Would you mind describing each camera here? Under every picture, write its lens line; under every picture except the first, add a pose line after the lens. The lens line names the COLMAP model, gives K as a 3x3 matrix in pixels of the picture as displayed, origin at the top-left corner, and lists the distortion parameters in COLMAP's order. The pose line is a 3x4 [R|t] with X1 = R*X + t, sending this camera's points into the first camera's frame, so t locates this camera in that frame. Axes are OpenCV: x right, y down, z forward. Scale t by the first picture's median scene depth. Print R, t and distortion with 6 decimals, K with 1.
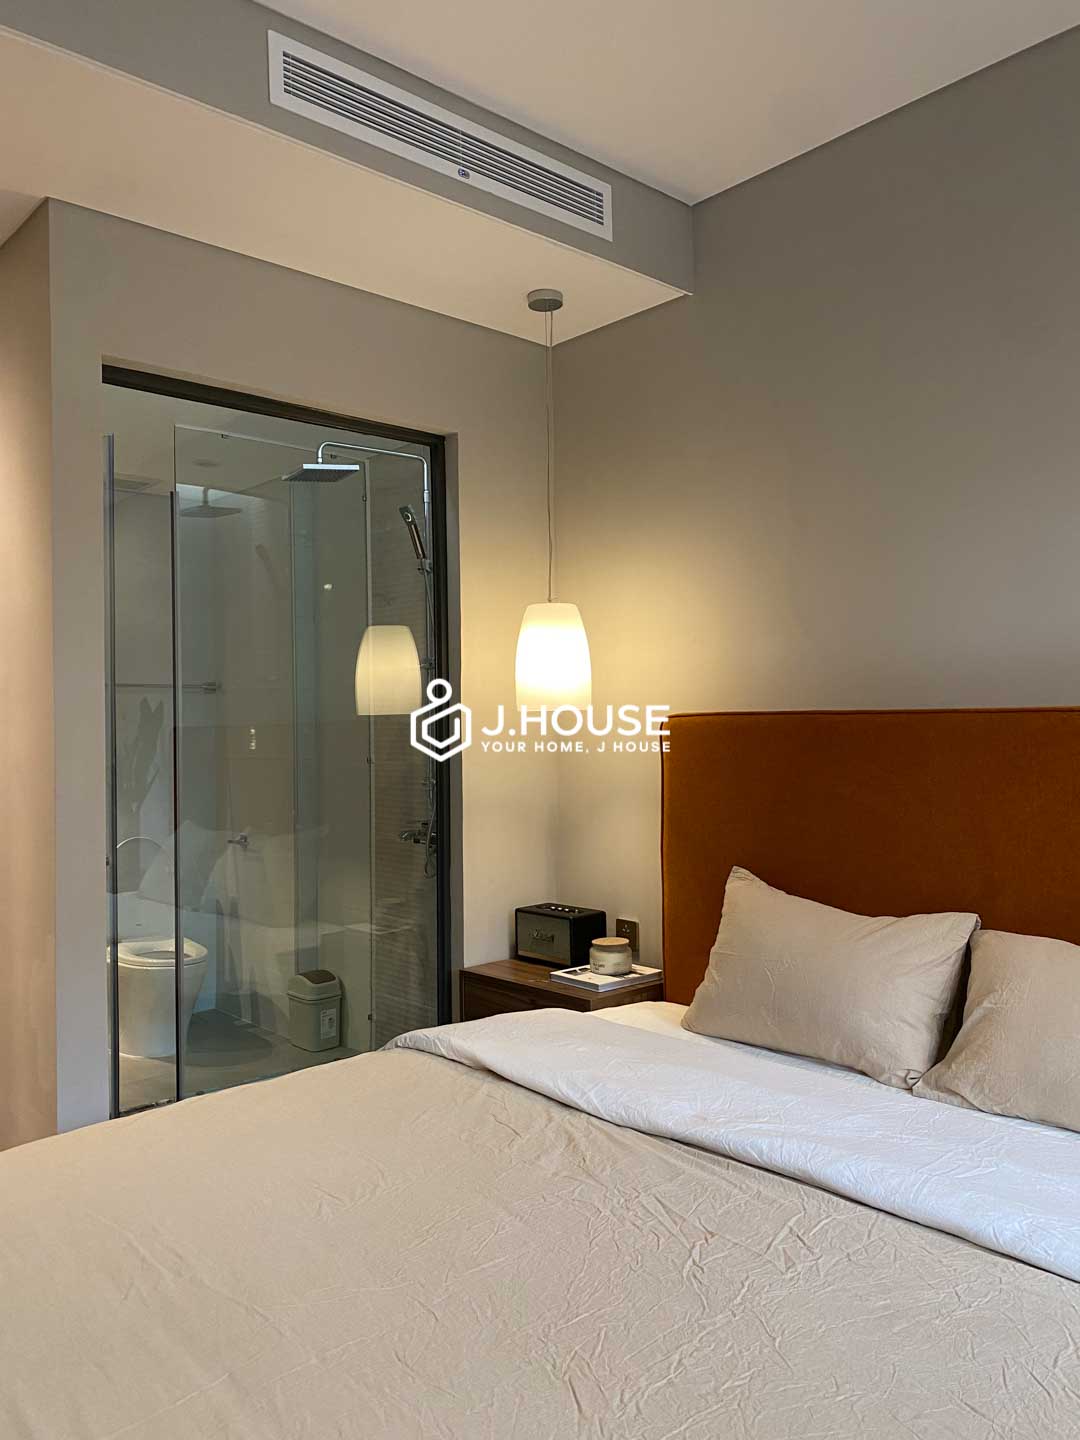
lens RADIAL K [[1100.5, 0, 545.4], [0, 1100.5, 682.8], [0, 0, 1]] dist [0.048272, -0.062937]
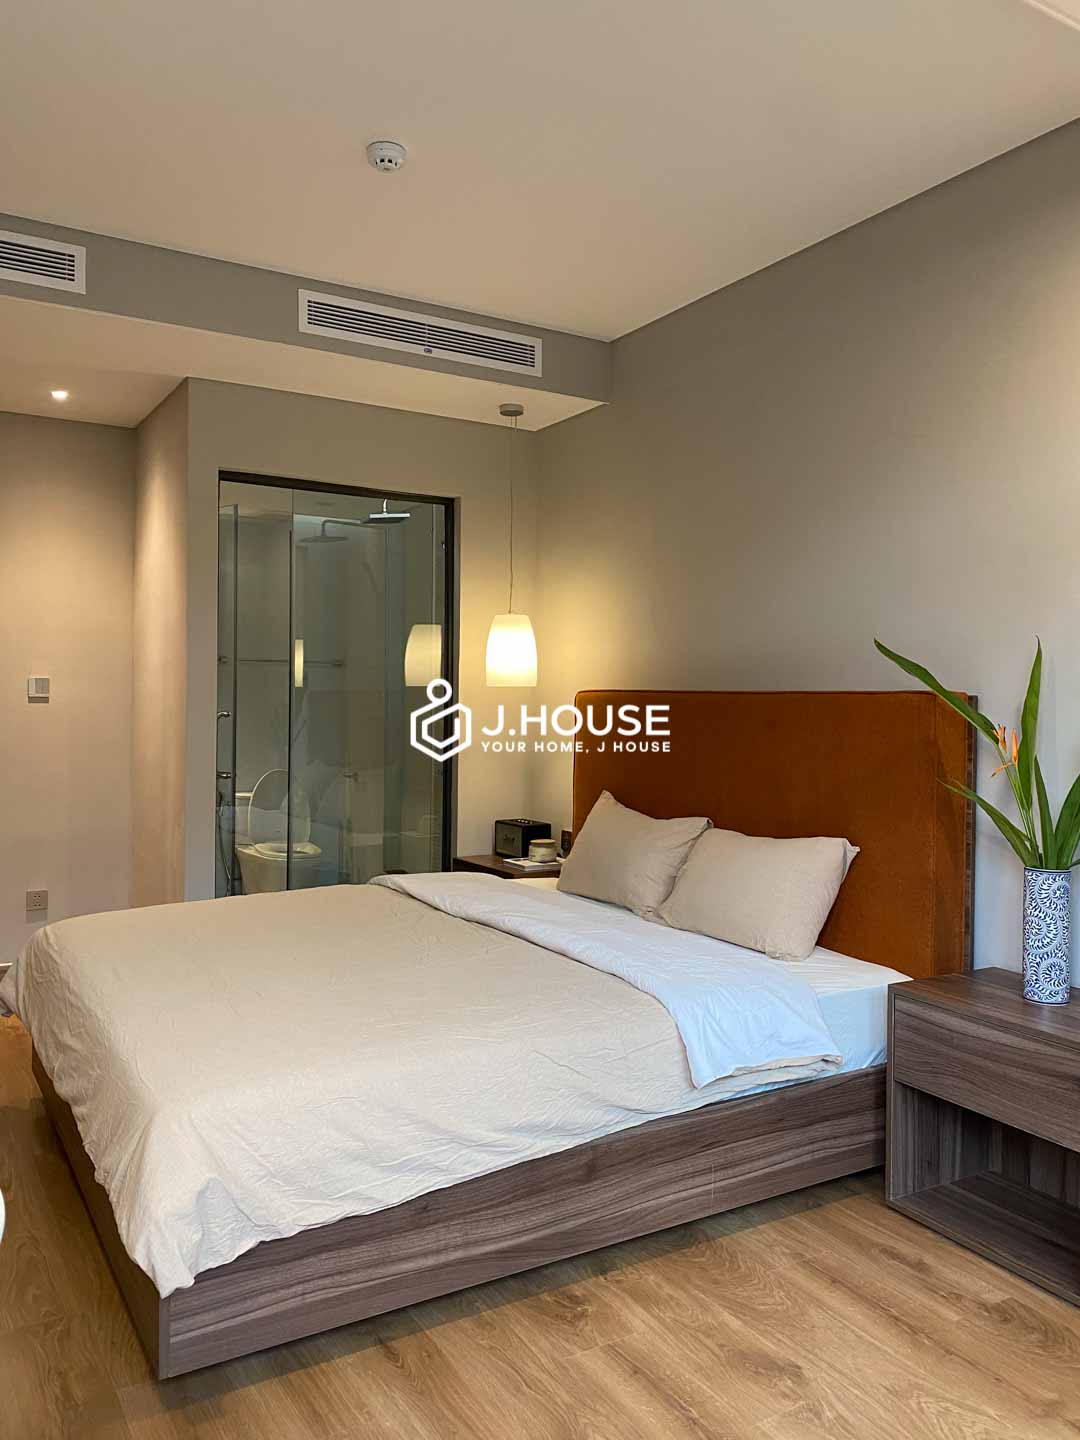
lens RADIAL K [[1100.5, 0, 550.6], [0, 1100.5, 685.8], [0, 0, 1]] dist [0.048272, -0.062937]
pose [[0.981458, 0.020668, -0.190562, 0.352601], [-0.014869, 0.999383, 0.031809, -0.025186], [0.191102, -0.028386, 0.981160, -0.465897]]
